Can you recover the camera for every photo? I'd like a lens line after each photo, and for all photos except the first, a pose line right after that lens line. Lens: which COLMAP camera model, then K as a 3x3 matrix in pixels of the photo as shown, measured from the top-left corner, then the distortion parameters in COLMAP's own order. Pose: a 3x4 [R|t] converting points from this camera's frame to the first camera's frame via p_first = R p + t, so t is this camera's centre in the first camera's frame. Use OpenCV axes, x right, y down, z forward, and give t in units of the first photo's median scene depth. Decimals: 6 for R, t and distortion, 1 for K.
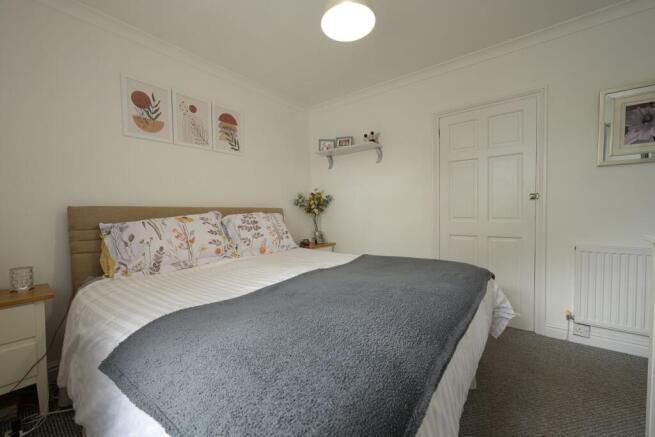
lens RADIAL K [[261.1, 0, 327.5], [0, 261.1, 218.5], [0, 0, 1]] dist [-0.000040, 0.000301]
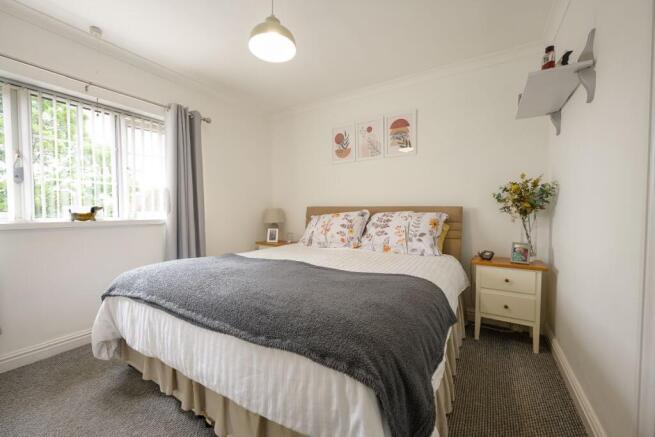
lens RADIAL K [[261.1, 0, 327.5], [0, 261.1, 218.5], [0, 0, 1]] dist [-0.000040, 0.000301]
pose [[0.100888, 0.044119, -0.993919, 0.823299], [-0.030166, 0.998693, 0.041269, -0.034029], [0.994440, 0.025819, 0.102087, 0.739751]]
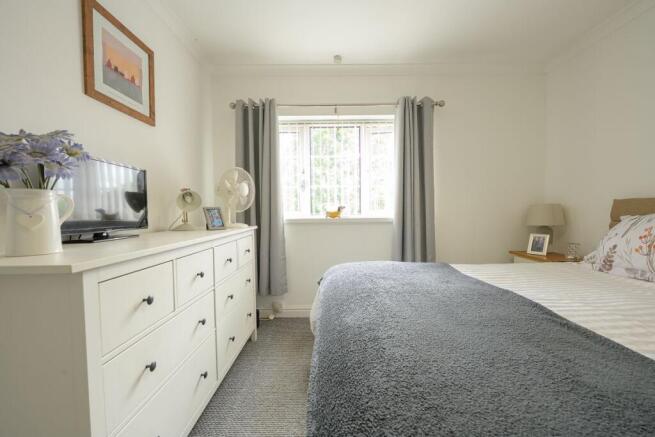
lens RADIAL K [[261.1, 0, 327.5], [0, 261.1, 218.5], [0, 0, 1]] dist [-0.000040, 0.000301]
pose [[-0.785472, 0.043611, -0.617359, 0.533343], [0.004588, 0.997897, 0.064656, -0.033211], [0.618881, 0.047953, -0.784020, 0.873628]]
